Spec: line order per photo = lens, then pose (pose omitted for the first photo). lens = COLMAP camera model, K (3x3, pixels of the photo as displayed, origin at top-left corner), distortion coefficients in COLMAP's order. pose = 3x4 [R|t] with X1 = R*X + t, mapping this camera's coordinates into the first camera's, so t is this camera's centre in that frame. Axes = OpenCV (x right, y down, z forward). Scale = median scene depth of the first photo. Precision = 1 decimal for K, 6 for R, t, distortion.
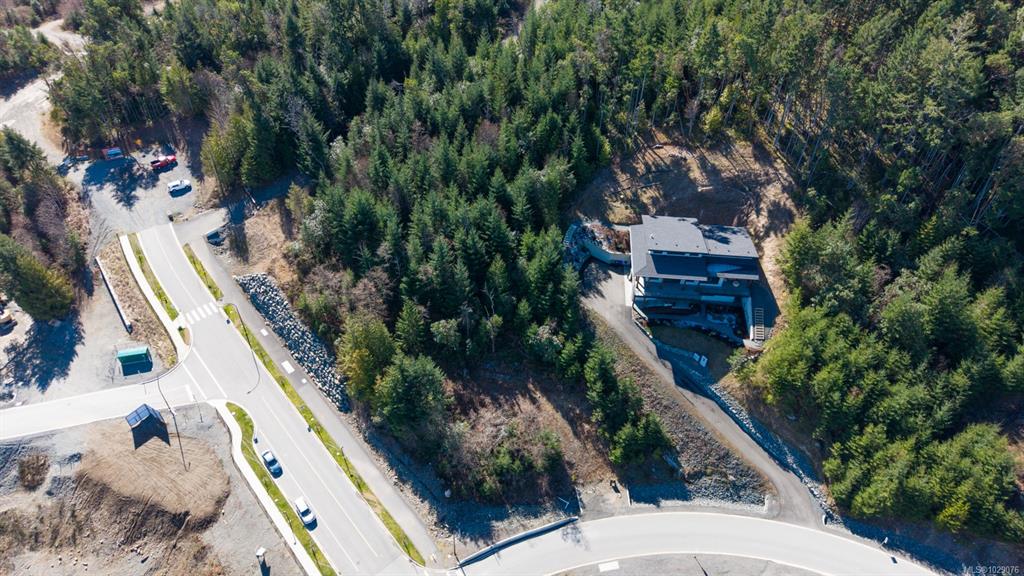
lens RADIAL K [[688.9, 0, 512.0], [0, 688.9, 288.0], [0, 0, 1]] dist [0.008046, -0.006019]
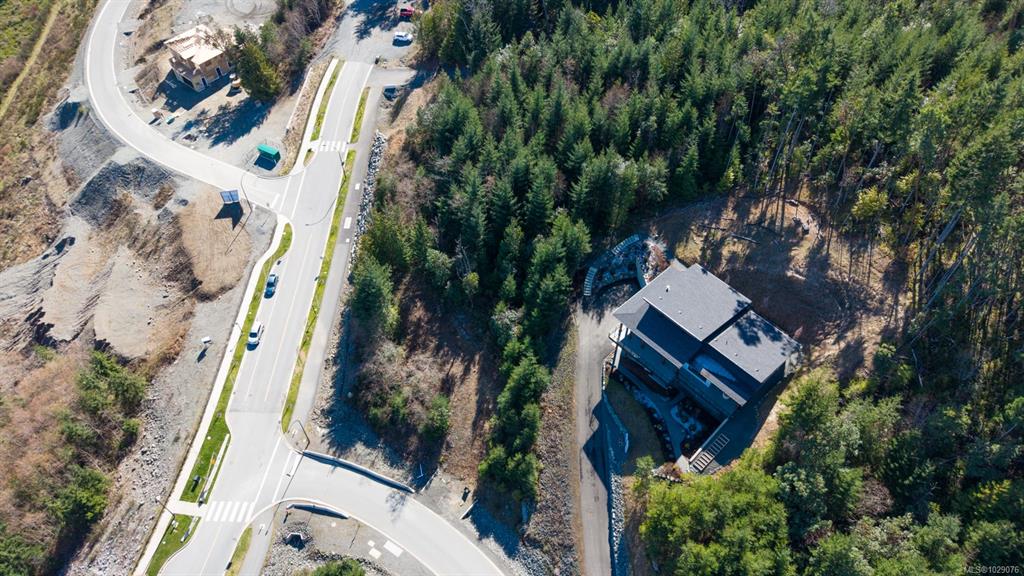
lens RADIAL K [[688.9, 0, 512.0], [0, 688.9, 288.0], [0, 0, 1]] dist [0.008046, -0.006019]
pose [[0.736517, 0.513412, -0.440398, 0.430005], [-0.461421, 0.857413, 0.227890, -0.177720], [0.494604, 0.035364, 0.868399, 0.195763]]
